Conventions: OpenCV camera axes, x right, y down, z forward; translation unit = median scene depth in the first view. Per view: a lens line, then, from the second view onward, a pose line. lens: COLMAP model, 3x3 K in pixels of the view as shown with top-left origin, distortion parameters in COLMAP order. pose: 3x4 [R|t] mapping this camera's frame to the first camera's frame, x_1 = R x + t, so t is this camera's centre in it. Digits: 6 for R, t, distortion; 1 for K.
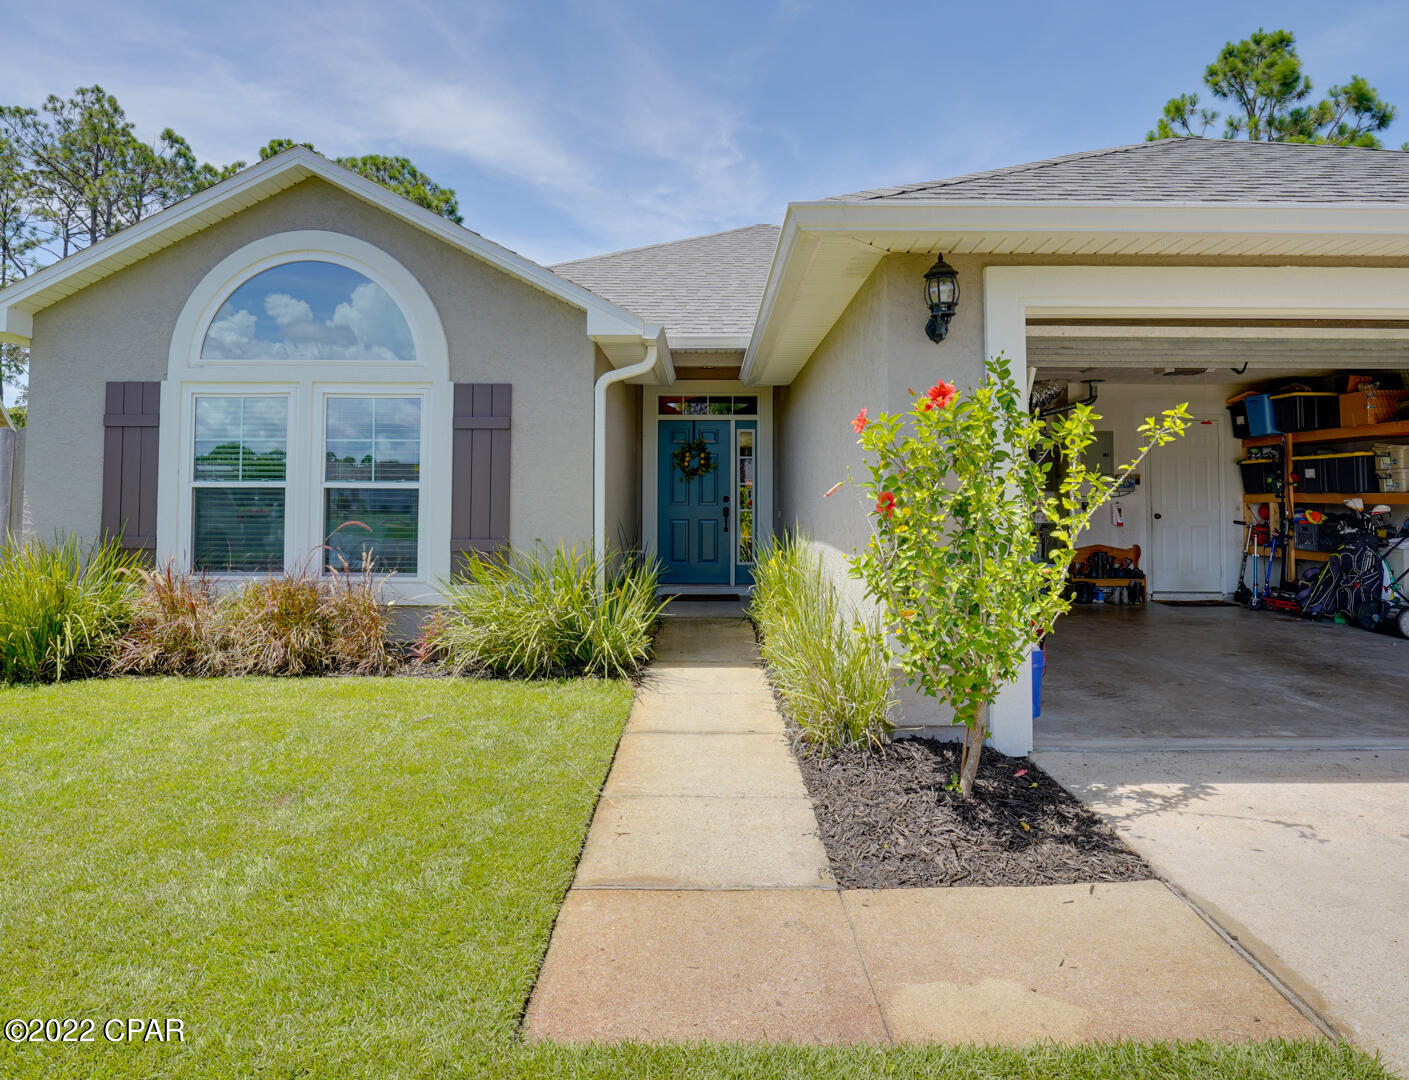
lens RADIAL K [[896.8, 0, 597.4], [0, 896.8, 453.1], [0, 0, 1]] dist [0.000661, -0.040939]
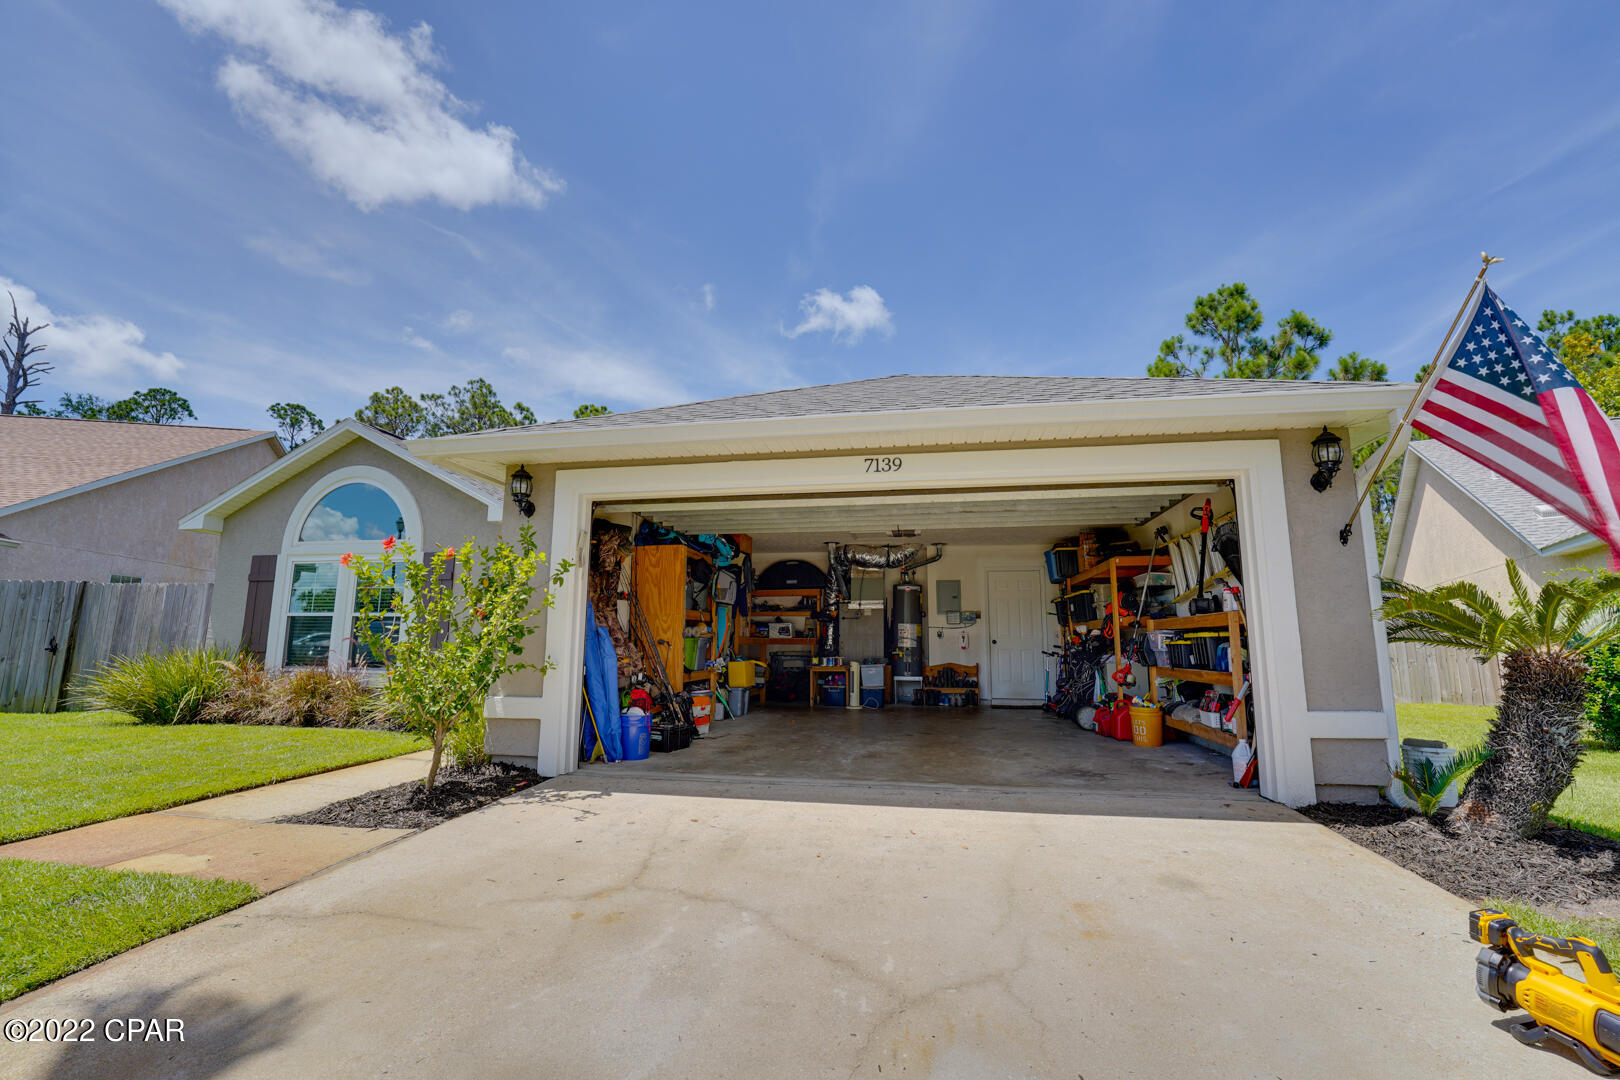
lens RADIAL K [[651.2, 0, 807.4], [0, 651.2, 537.7], [0, 0, 1]] dist [-0.041051, -0.000022]
pose [[0.988029, -0.024580, -0.152299, 0.279209], [0.006904, 0.993281, -0.115519, 0.013891], [0.154115, 0.113085, 0.981560, -0.019892]]
